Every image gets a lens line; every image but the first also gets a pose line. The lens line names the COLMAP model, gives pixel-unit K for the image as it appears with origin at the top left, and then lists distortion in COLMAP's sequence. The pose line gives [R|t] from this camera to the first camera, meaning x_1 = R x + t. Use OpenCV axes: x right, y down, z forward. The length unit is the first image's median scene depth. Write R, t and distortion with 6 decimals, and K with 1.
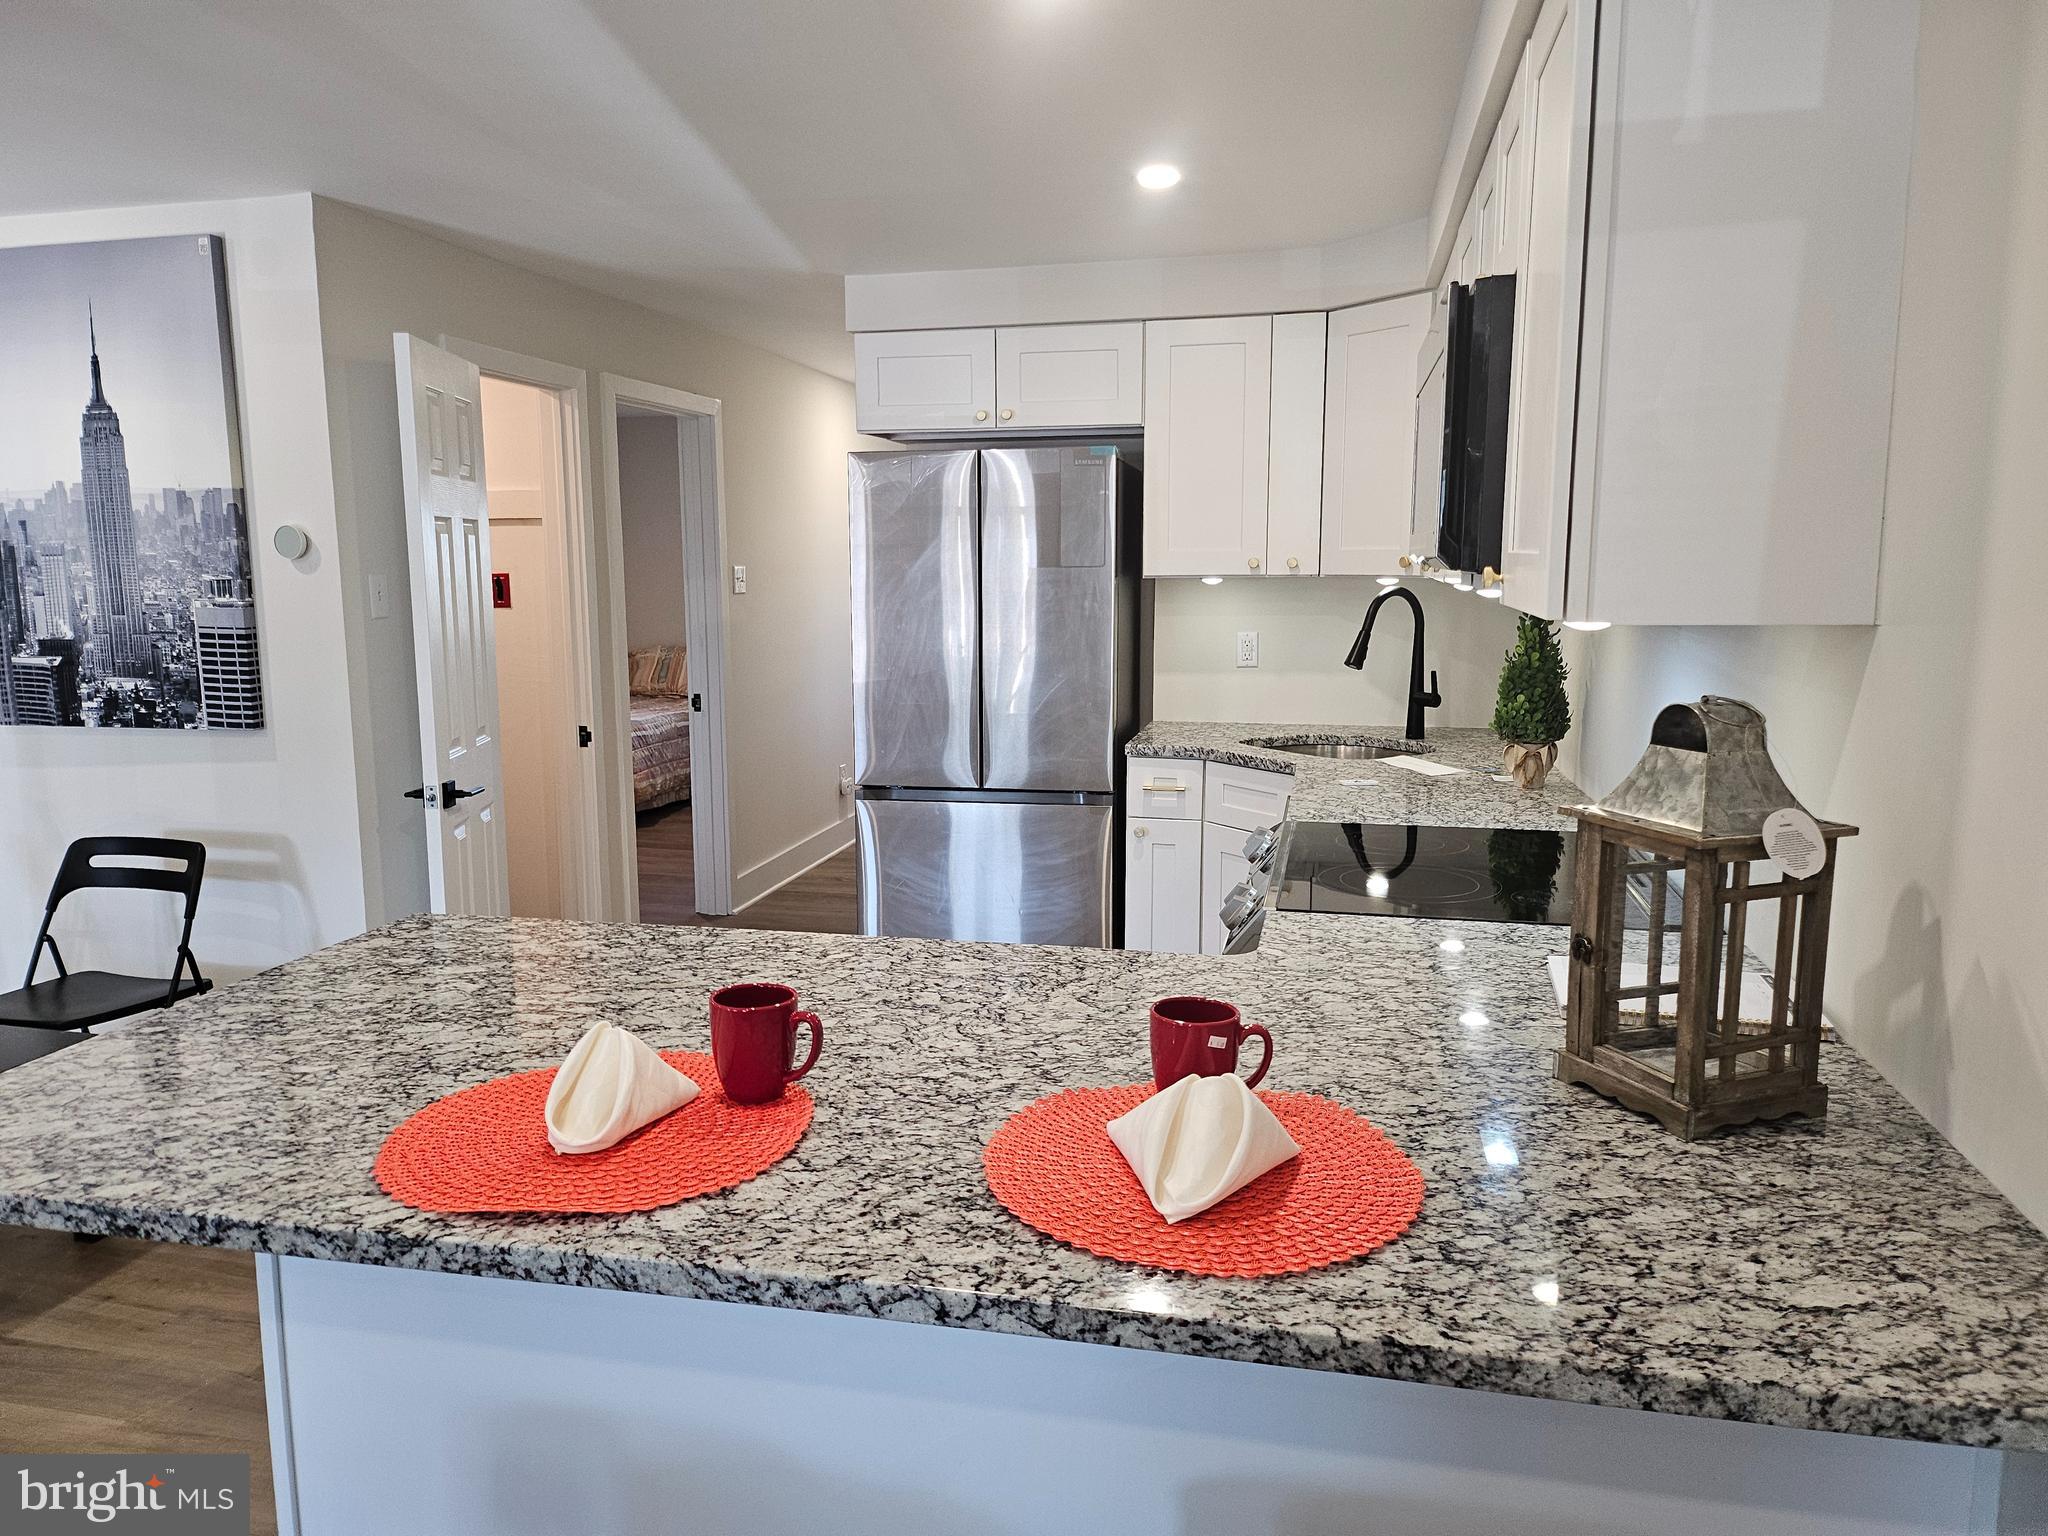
lens RADIAL K [[1430.2, 0, 1012.5], [0, 1430.2, 767.0], [0, 0, 1]] dist [0.073428, -0.078941]
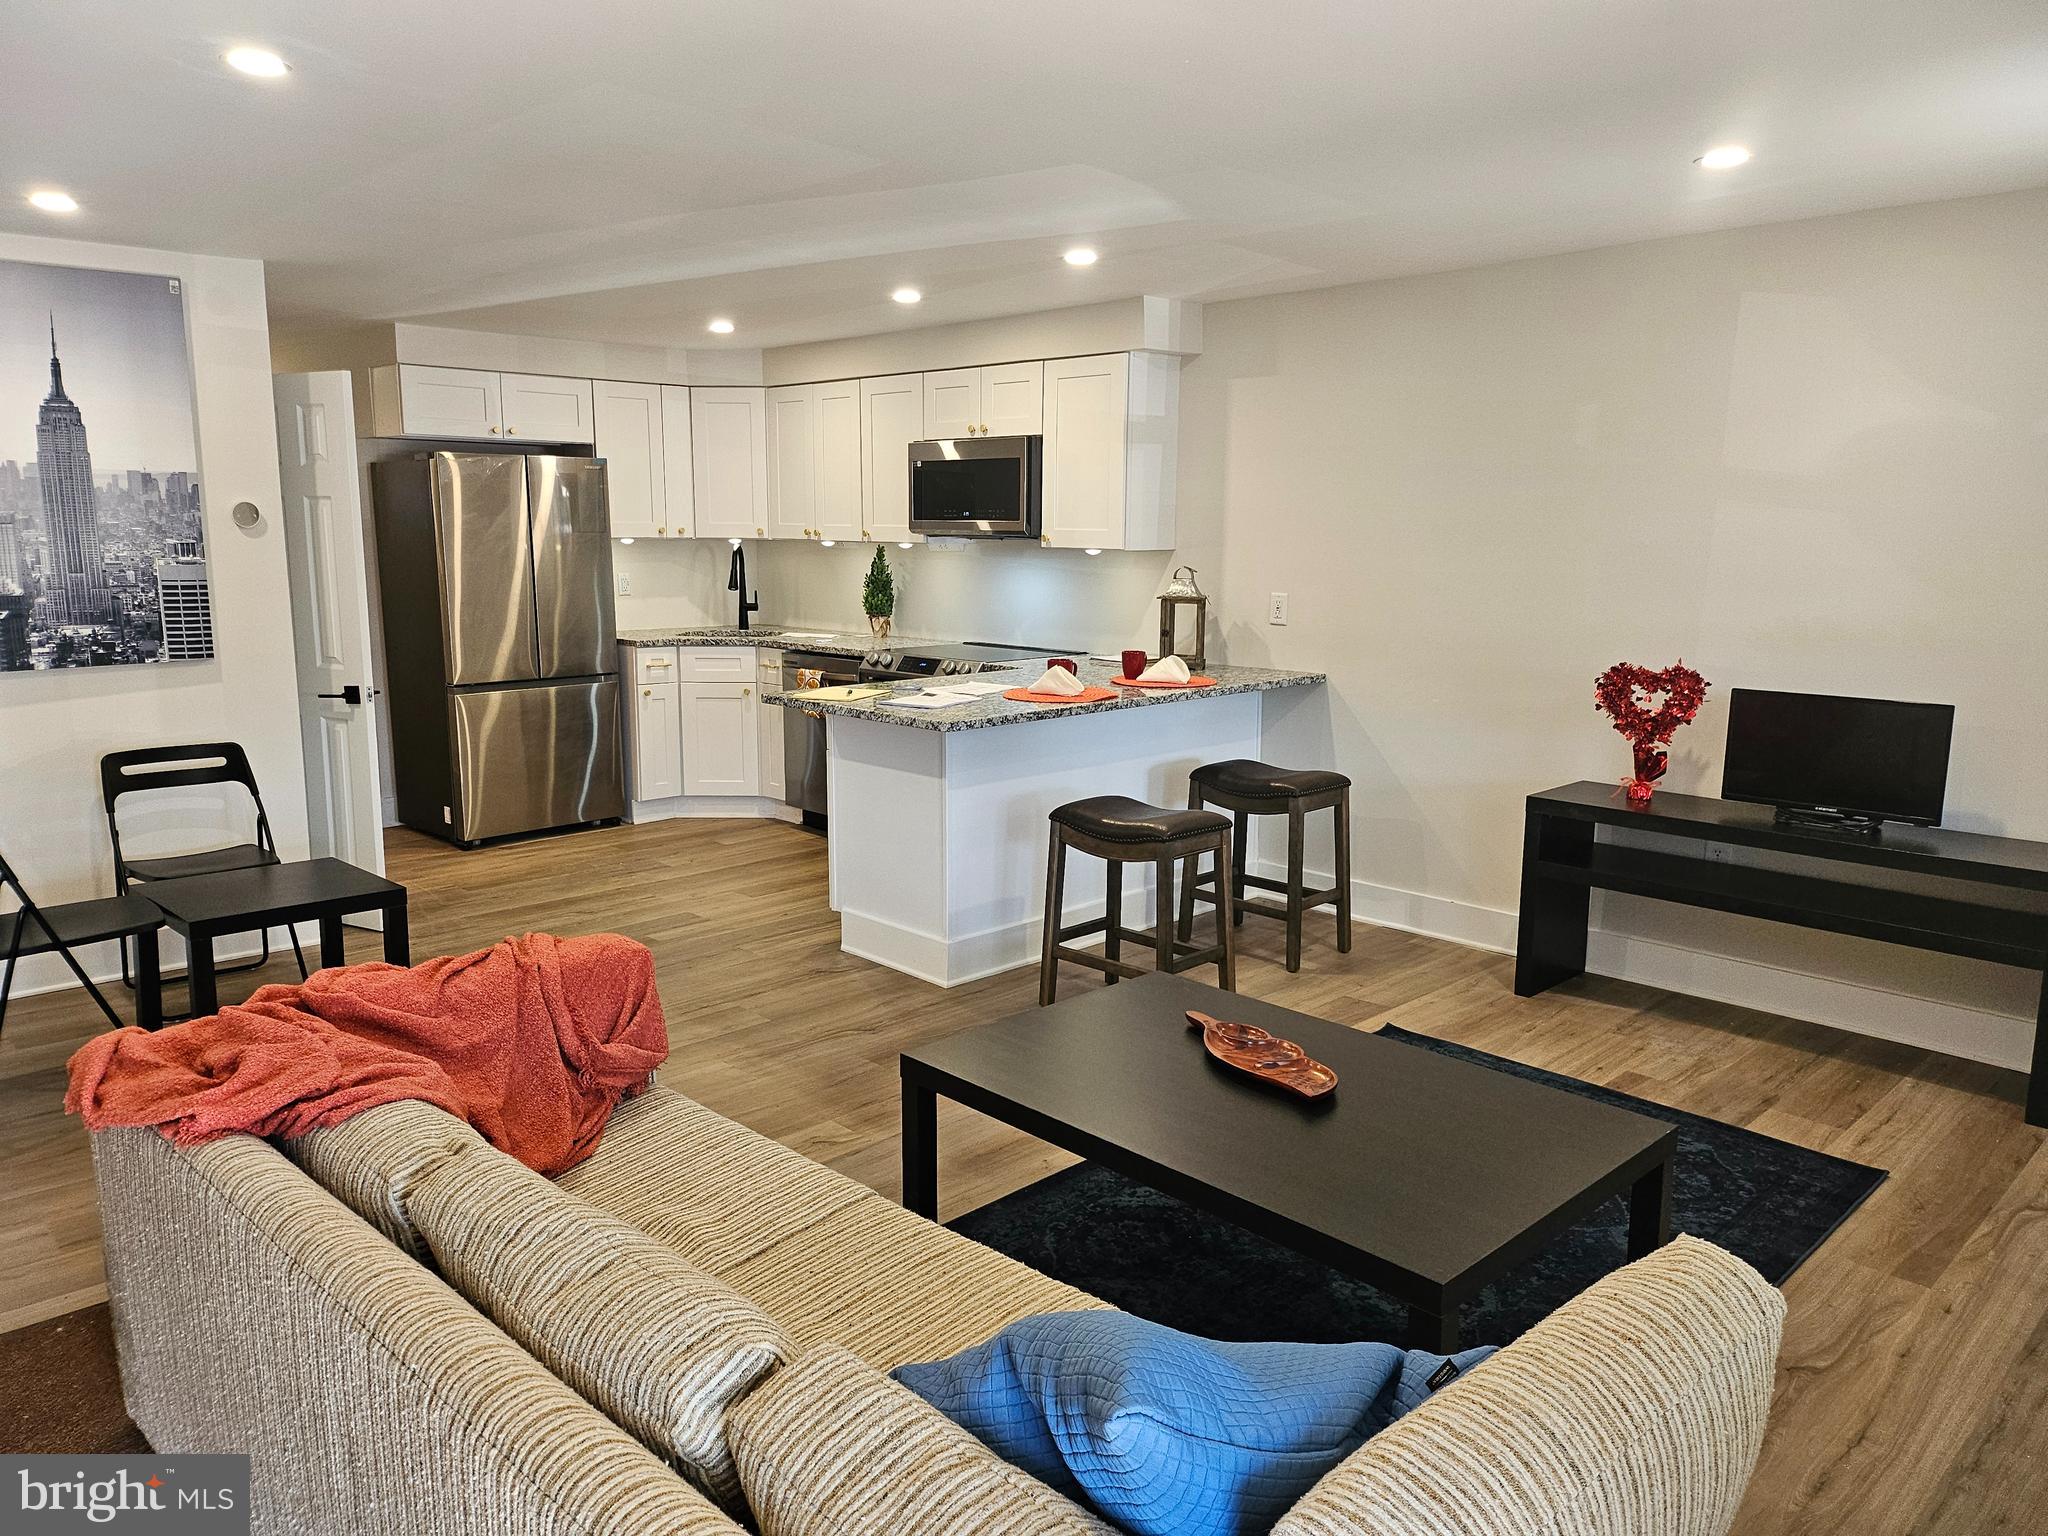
lens RADIAL K [[1430.2, 0, 1009.1], [0, 1430.2, 763.6], [0, 0, 1]] dist [0.073428, -0.078941]
pose [[0.552093, -0.133111, 0.823089, -1.236813], [0.115322, 0.989877, 0.082731, 0.043294], [-0.825769, 0.049245, 0.561854, -0.325721]]
